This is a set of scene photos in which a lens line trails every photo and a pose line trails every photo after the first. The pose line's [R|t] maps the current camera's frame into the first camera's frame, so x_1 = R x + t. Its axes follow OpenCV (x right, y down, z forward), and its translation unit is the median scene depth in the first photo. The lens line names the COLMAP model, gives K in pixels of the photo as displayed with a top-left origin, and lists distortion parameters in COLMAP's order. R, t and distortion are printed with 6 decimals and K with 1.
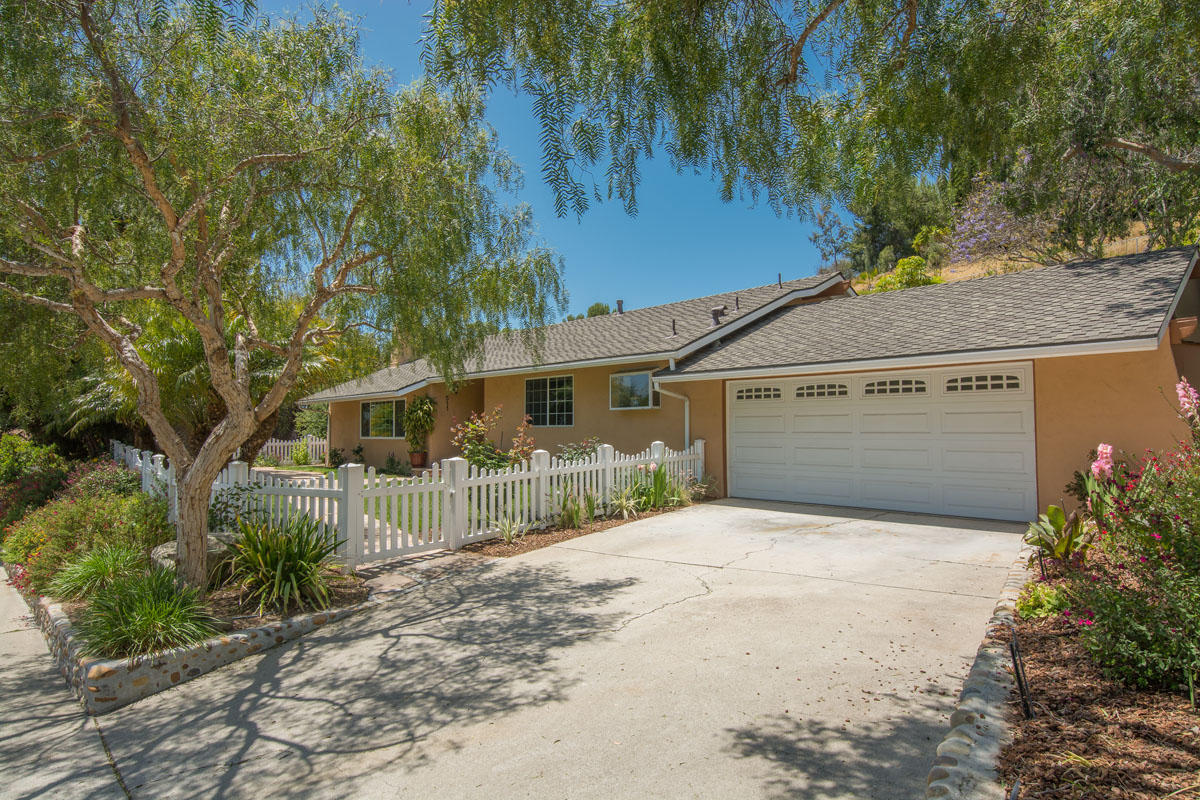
lens RADIAL K [[686.4, 0, 600.0], [0, 686.4, 400.0], [0, 0, 1]] dist [0.023401, 0.000018]
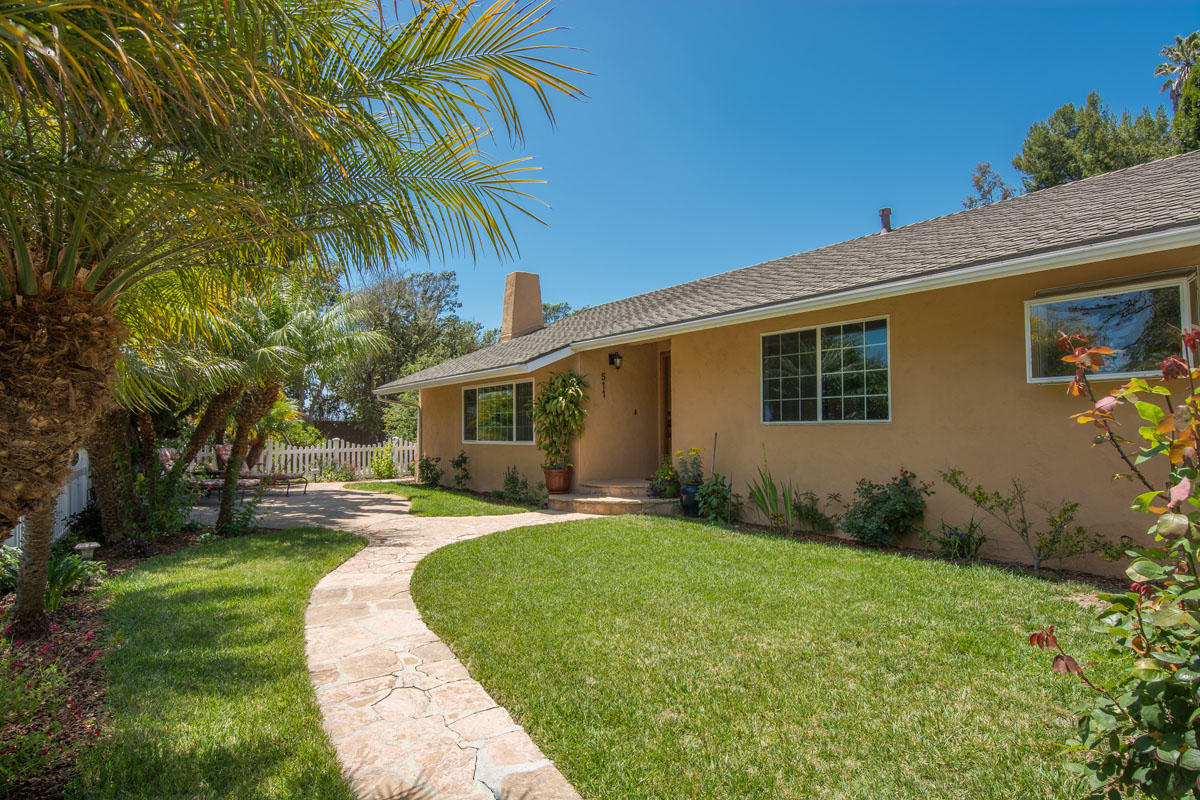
lens RADIAL K [[686.4, 0, 600.0], [0, 686.4, 400.0], [0, 0, 1]] dist [0.023401, 0.000018]
pose [[0.991317, -0.003706, -0.131439, -0.150656], [0.003320, 0.999990, -0.003153, 0.019663], [0.131449, 0.002689, 0.991319, 0.417699]]
